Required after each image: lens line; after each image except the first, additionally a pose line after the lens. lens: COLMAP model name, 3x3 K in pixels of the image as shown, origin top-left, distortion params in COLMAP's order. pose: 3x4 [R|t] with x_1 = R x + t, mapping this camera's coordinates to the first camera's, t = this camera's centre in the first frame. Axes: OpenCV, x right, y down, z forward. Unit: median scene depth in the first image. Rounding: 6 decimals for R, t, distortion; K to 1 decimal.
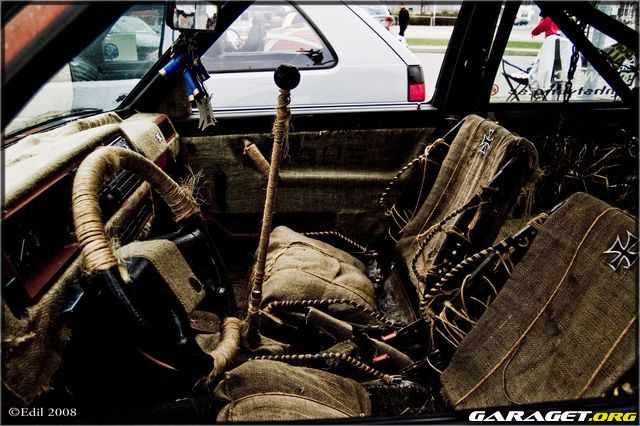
lens RADIAL K [[494.4, 0, 320.0], [0, 494.4, 213.0], [0, 0, 1]] dist [-0.115283, 0.058833]
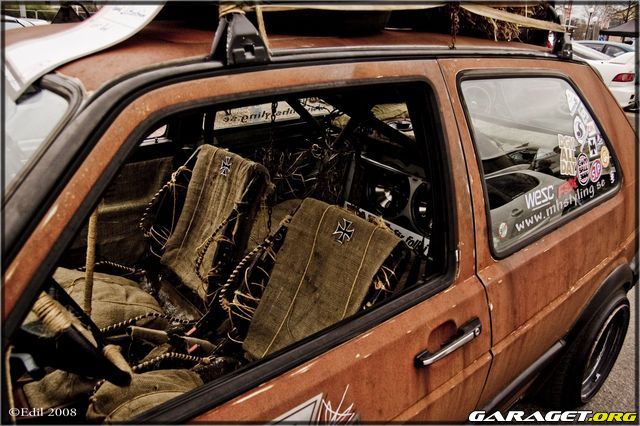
lens RADIAL K [[494.4, 0, 320.0], [0, 494.4, 213.0], [0, 0, 1]] dist [-0.115283, 0.058833]
pose [[0.792340, -0.186536, 0.580862, -0.279536], [0.182015, 0.981027, 0.066761, -0.073787], [-0.582295, 0.052828, 0.811259, -0.240022]]
